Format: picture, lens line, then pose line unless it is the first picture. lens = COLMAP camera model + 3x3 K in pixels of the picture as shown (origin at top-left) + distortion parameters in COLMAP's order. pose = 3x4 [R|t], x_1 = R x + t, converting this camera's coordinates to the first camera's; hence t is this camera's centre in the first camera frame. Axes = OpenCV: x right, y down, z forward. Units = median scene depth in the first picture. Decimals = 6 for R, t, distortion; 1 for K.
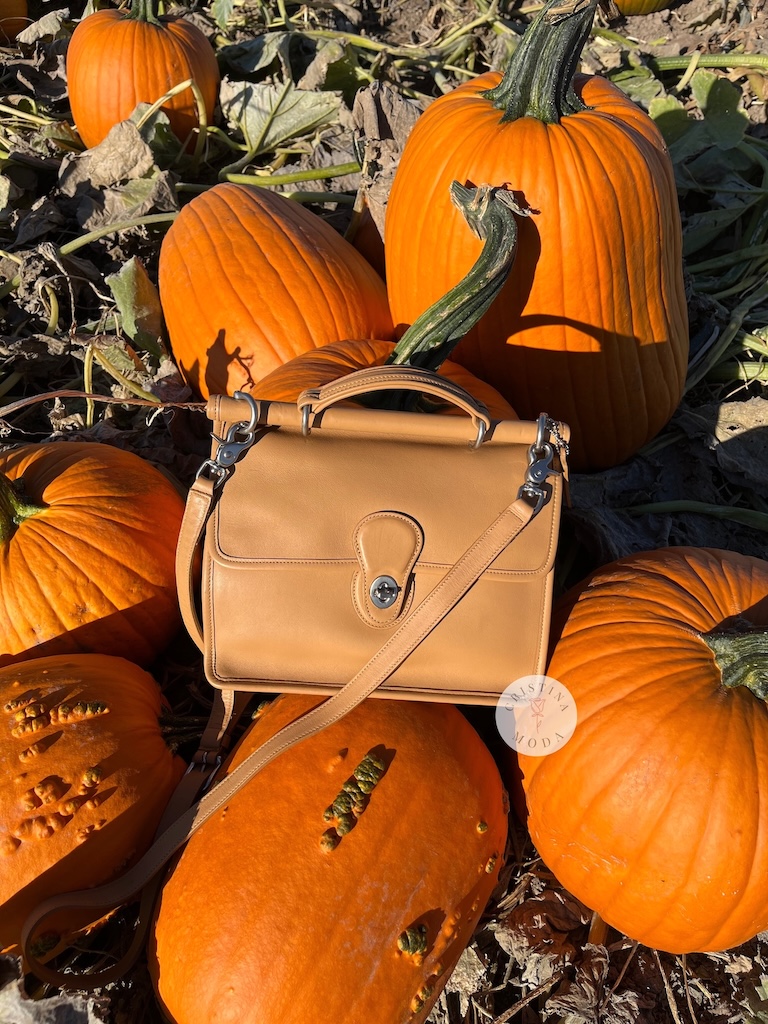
lens RADIAL K [[791.2, 0, 374.9], [0, 791.2, 508.1], [0, 0, 1]] dist [0.045640, -0.091617]
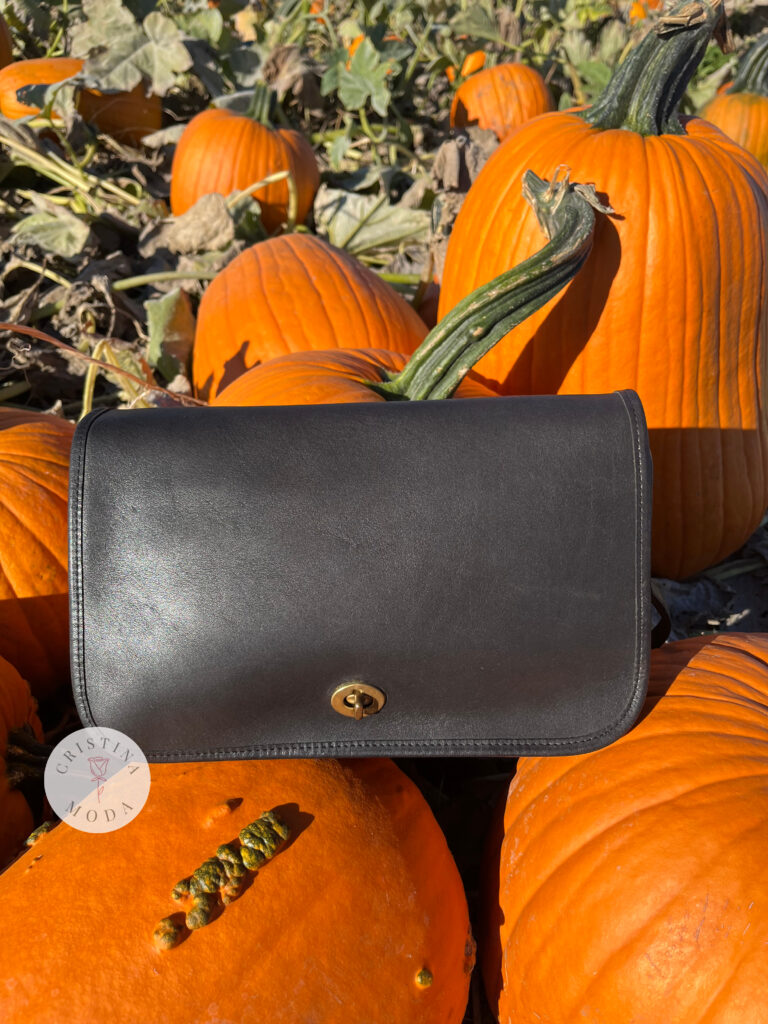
lens RADIAL K [[798.0, 0, 383.7], [0, 798.0, 491.0], [0, 0, 1]] dist [0.054646, -0.085810]
pose [[0.982189, 0.175455, -0.067227, 0.061000], [-0.186543, 0.953401, -0.237124, 0.147919], [0.022490, 0.245442, 0.969150, 0.224009]]
